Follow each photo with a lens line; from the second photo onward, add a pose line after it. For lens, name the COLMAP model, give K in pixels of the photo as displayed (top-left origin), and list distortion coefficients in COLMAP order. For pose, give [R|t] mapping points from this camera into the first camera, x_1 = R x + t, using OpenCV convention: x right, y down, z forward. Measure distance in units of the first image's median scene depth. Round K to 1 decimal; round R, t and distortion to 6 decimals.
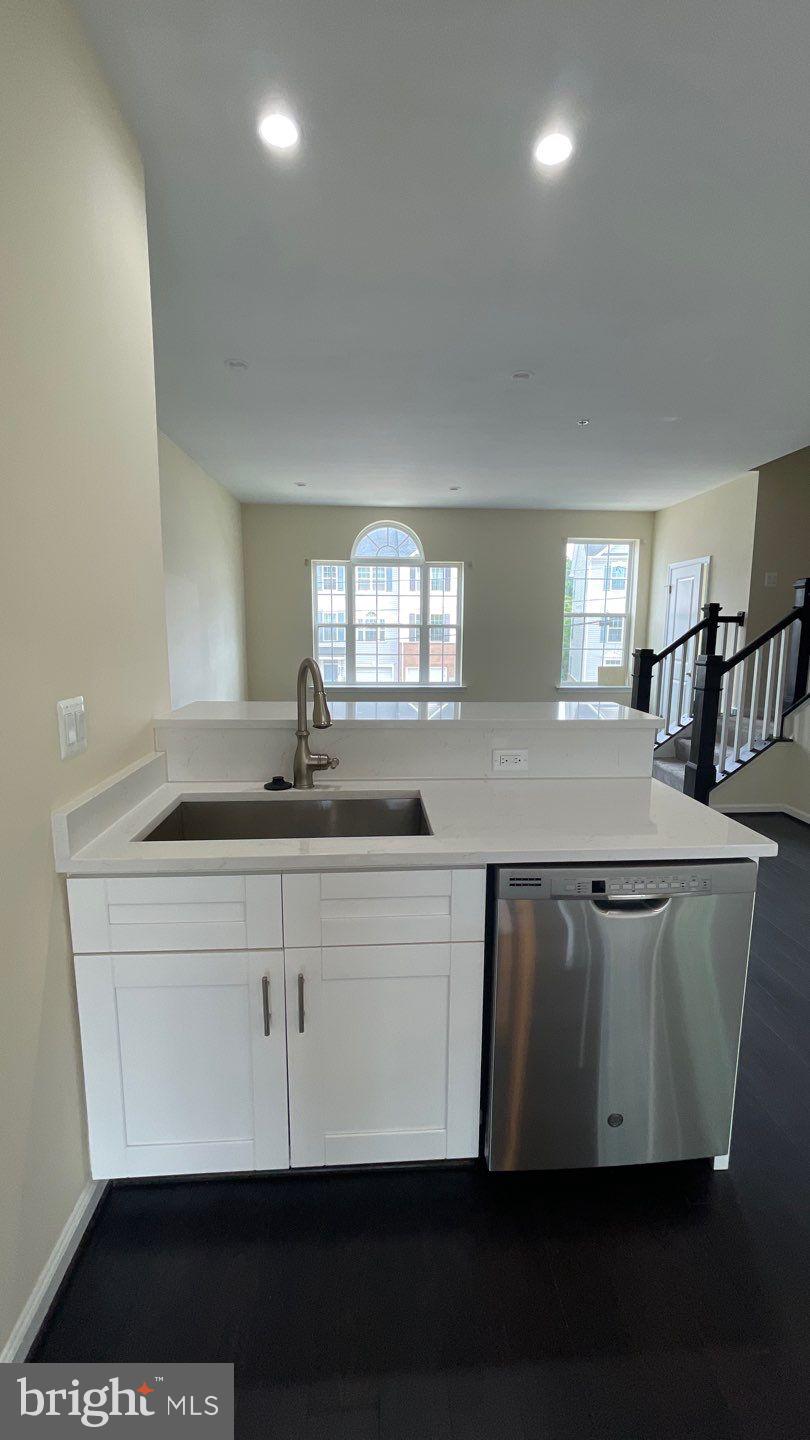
lens RADIAL K [[587.7, 0, 412.3], [0, 587.7, 709.8], [0, 0, 1]] dist [0.001407, 0.000489]
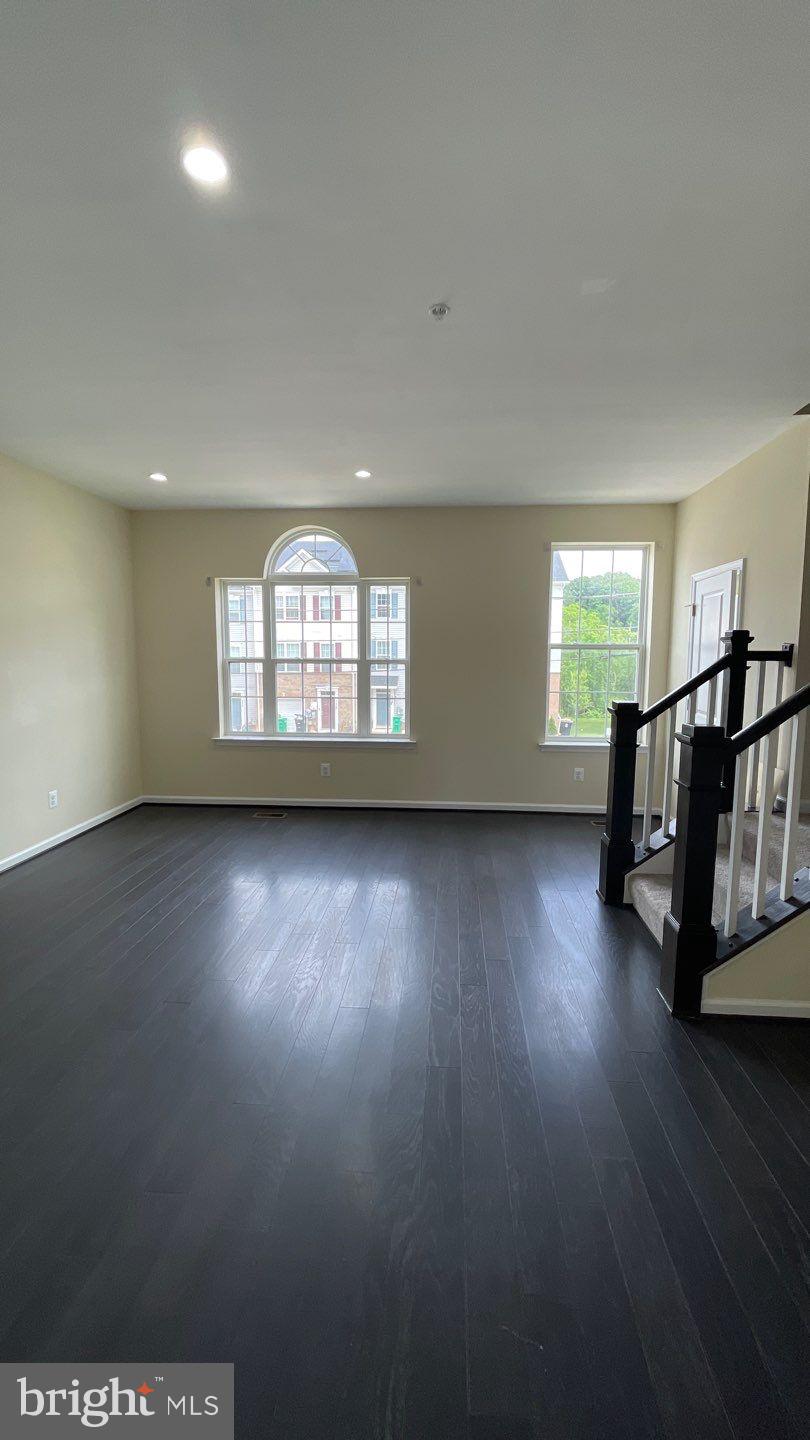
lens RADIAL K [[587.7, 0, 412.3], [0, 587.7, 709.8], [0, 0, 1]] dist [0.001407, 0.000489]
pose [[0.990866, 0.012003, -0.134318, 0.195911], [-0.018045, 0.998875, -0.043860, -0.049060], [0.133641, 0.045883, 0.989967, 0.263465]]
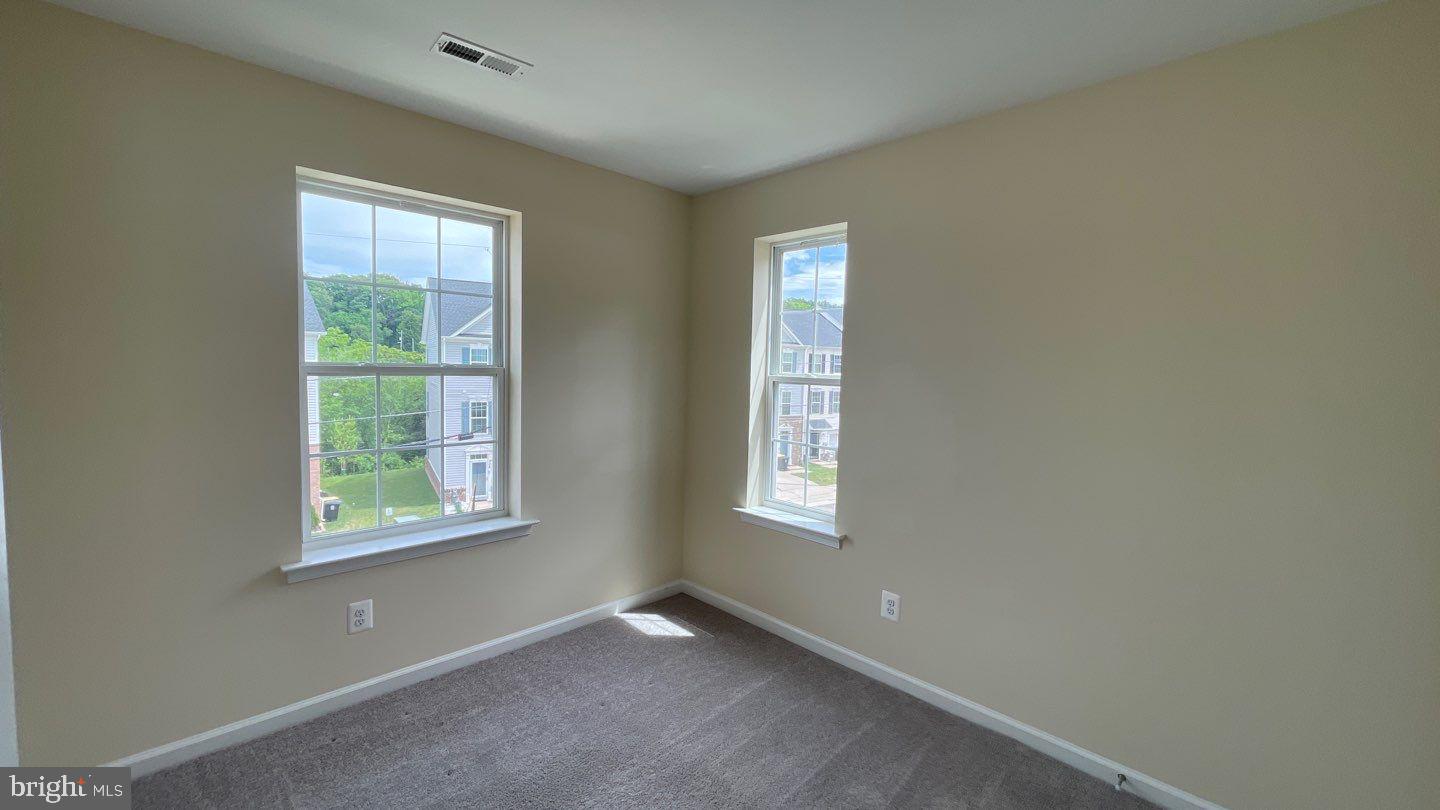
lens RADIAL K [[584.4, 0, 695.6], [0, 584.4, 403.2], [0, 0, 1]] dist [-0.000457, -0.000044]
pose [[0.773602, -0.033230, 0.632800, 0.232456], [0.077788, 0.996051, -0.042790, -0.142839], [-0.628880, 0.082327, 0.773132, 0.653839]]
